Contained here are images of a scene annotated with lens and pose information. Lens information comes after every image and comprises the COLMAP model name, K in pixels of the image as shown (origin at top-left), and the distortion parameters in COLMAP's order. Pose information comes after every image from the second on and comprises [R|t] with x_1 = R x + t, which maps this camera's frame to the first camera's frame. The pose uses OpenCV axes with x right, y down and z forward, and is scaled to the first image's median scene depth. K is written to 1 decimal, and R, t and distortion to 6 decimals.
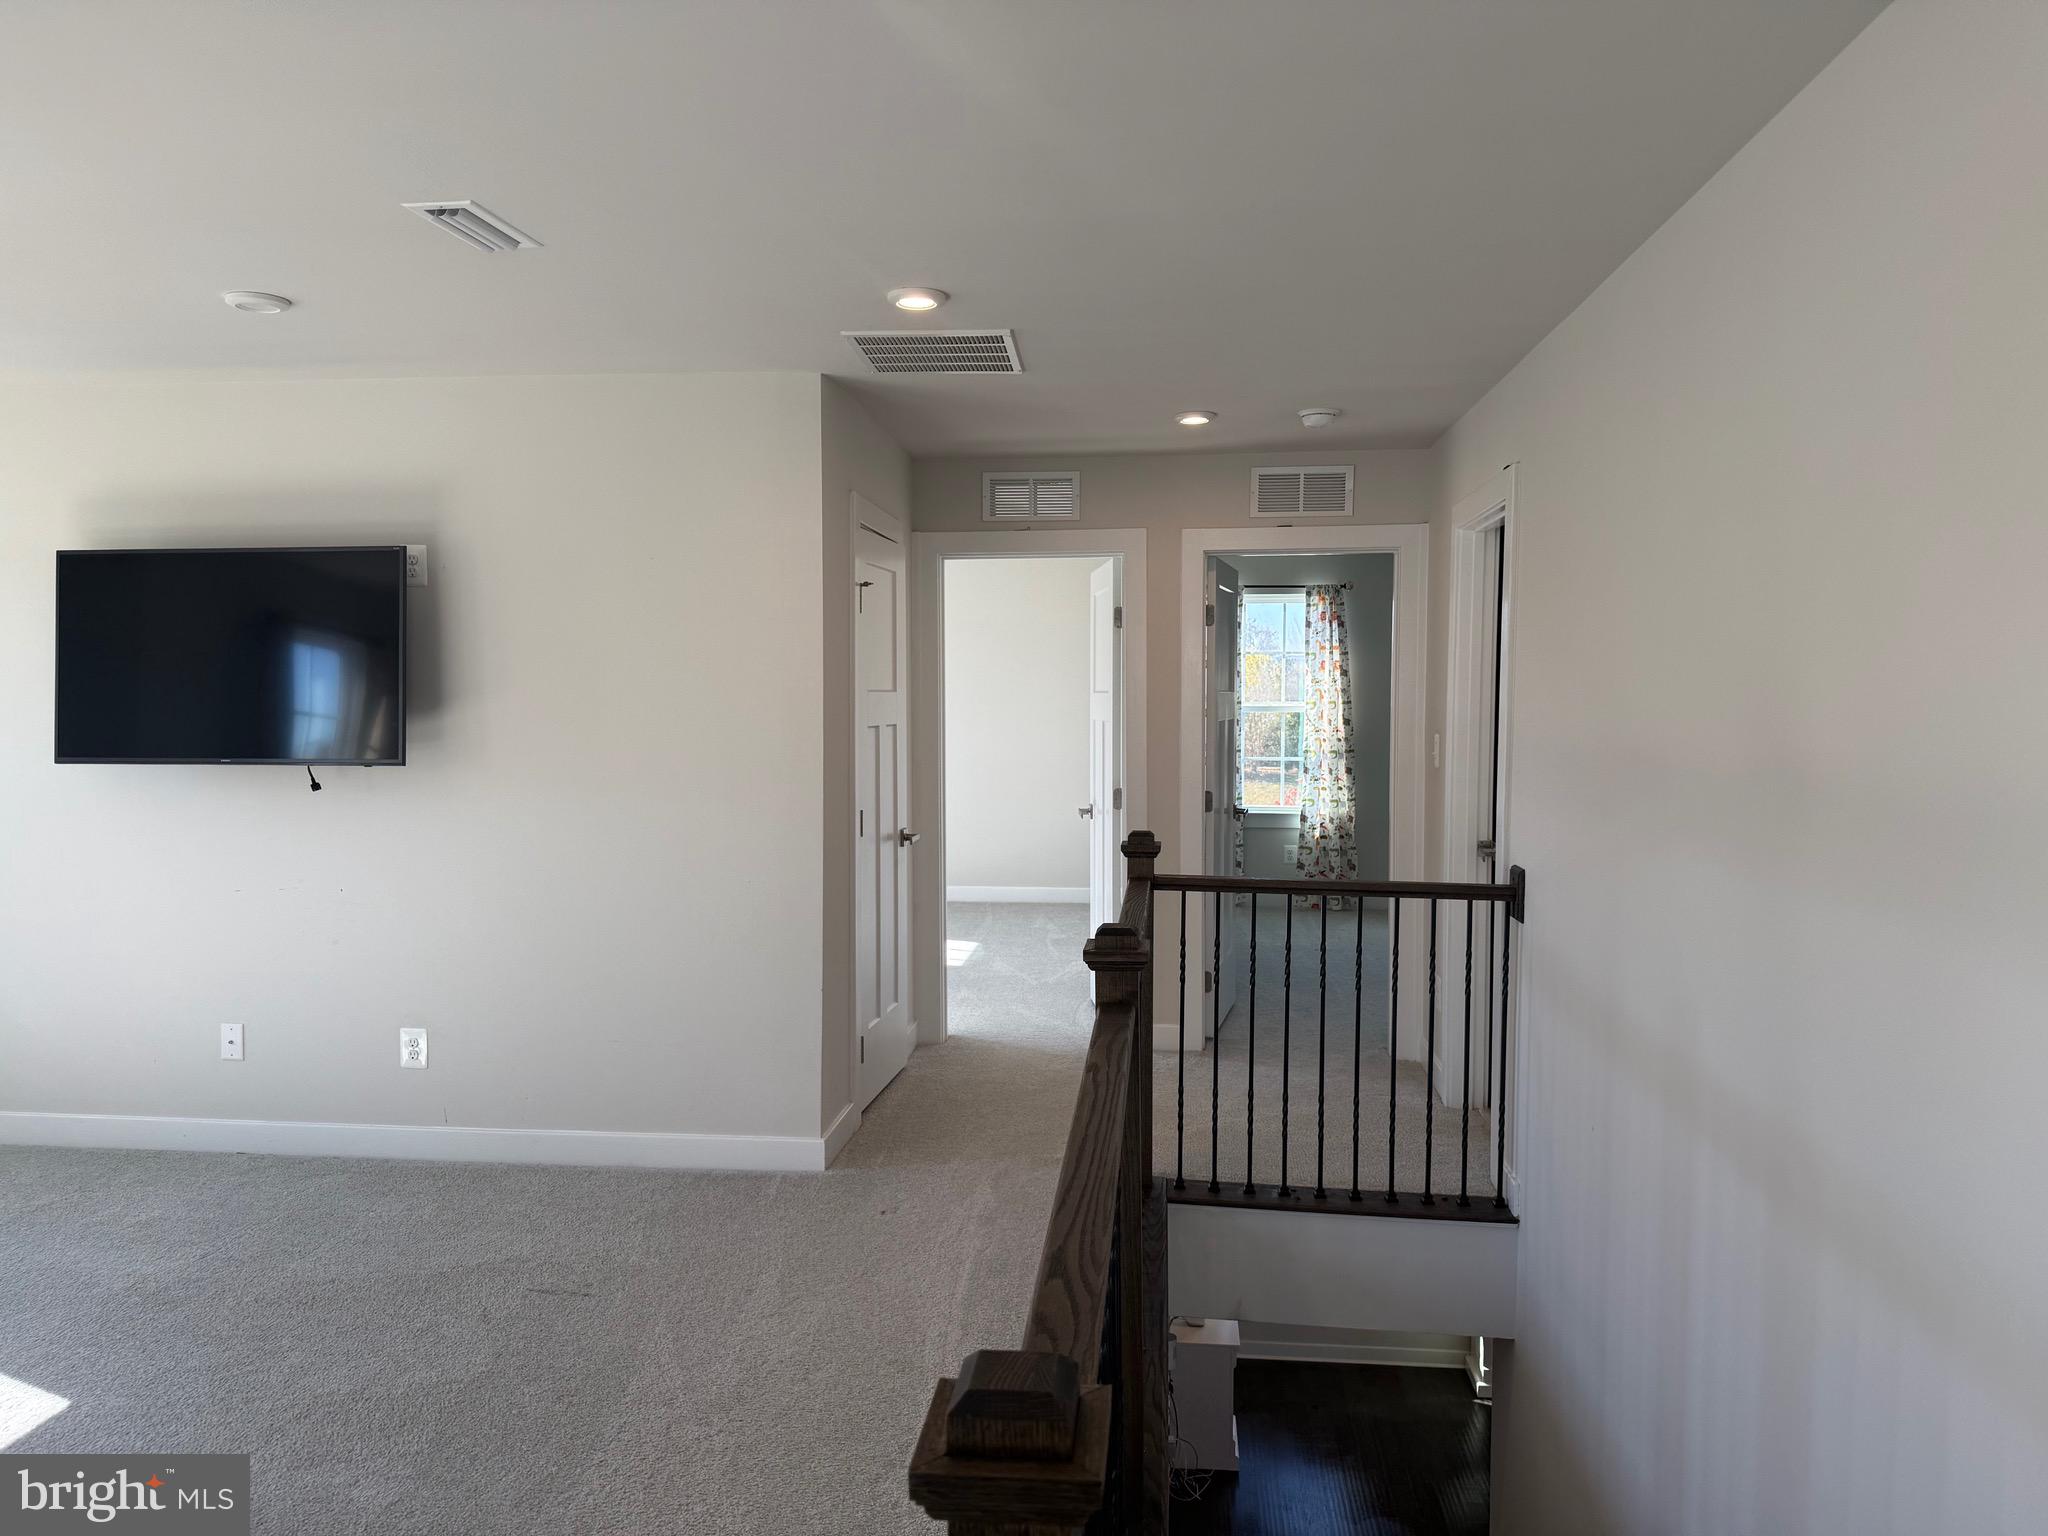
lens RADIAL K [[1425.0, 0, 1025.3], [0, 1425.0, 774.8], [0, 0, 1]] dist [0.058504, -0.074042]
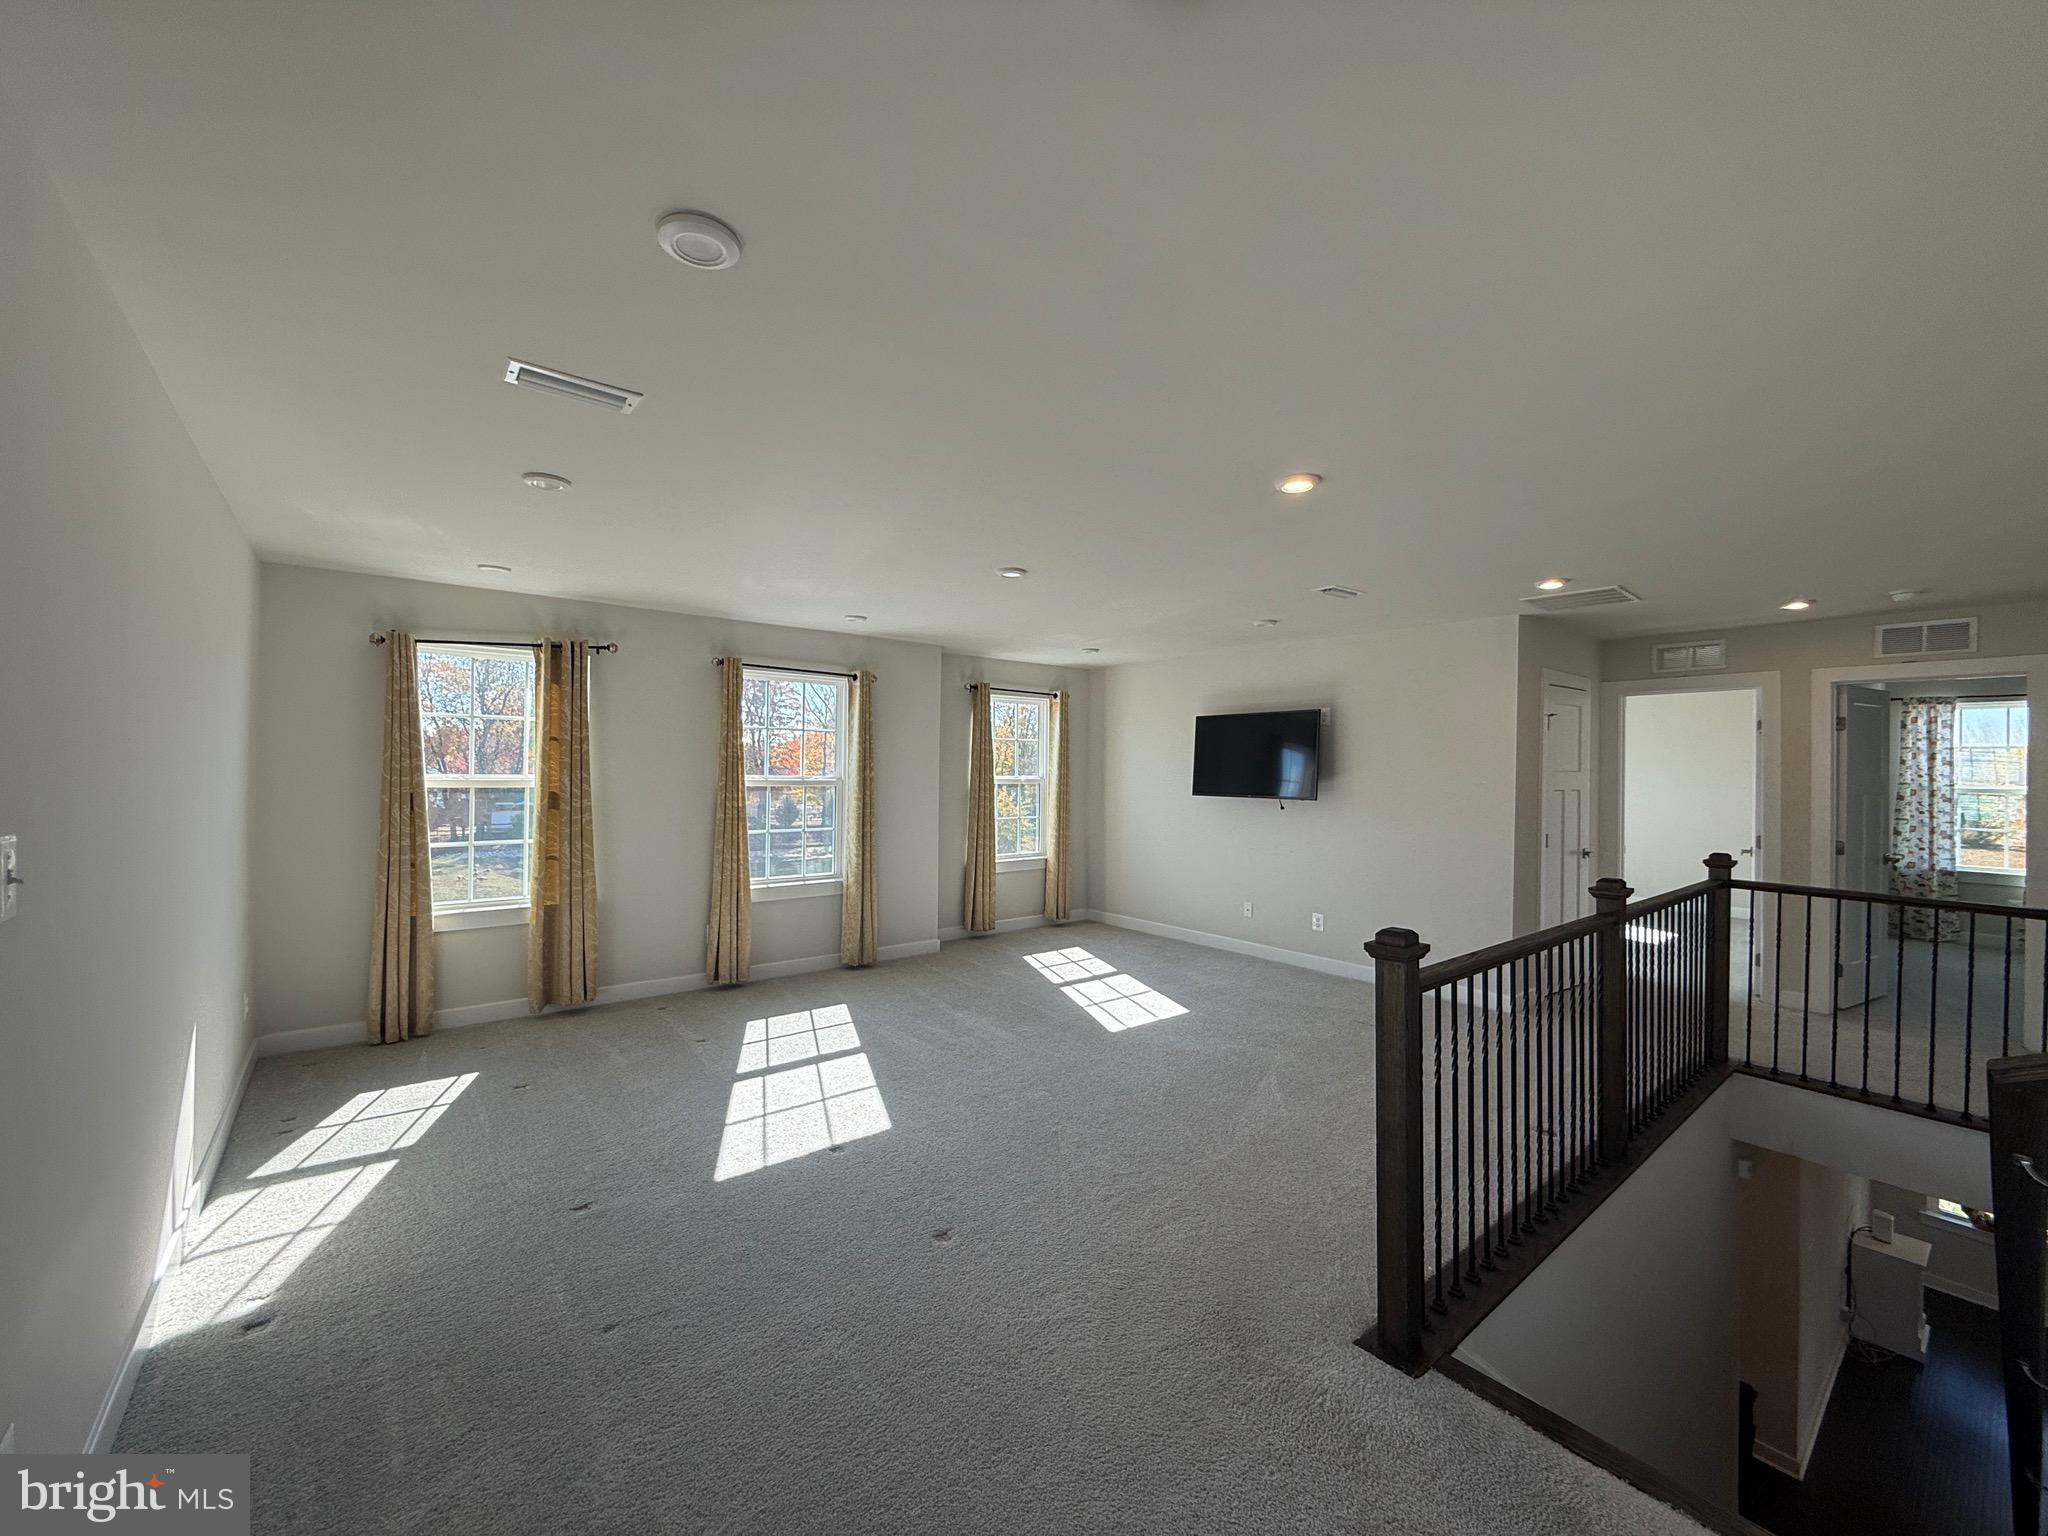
lens RADIAL K [[819.5, 0, 1020.4], [0, 819.5, 766.6], [0, 0, 1]] dist [0.001120, 0.000403]
pose [[0.701123, 0.005260, -0.713021, 0.164956], [-0.052396, 0.997649, -0.044161, 0.019697], [0.711112, 0.068321, 0.699751, -0.260116]]
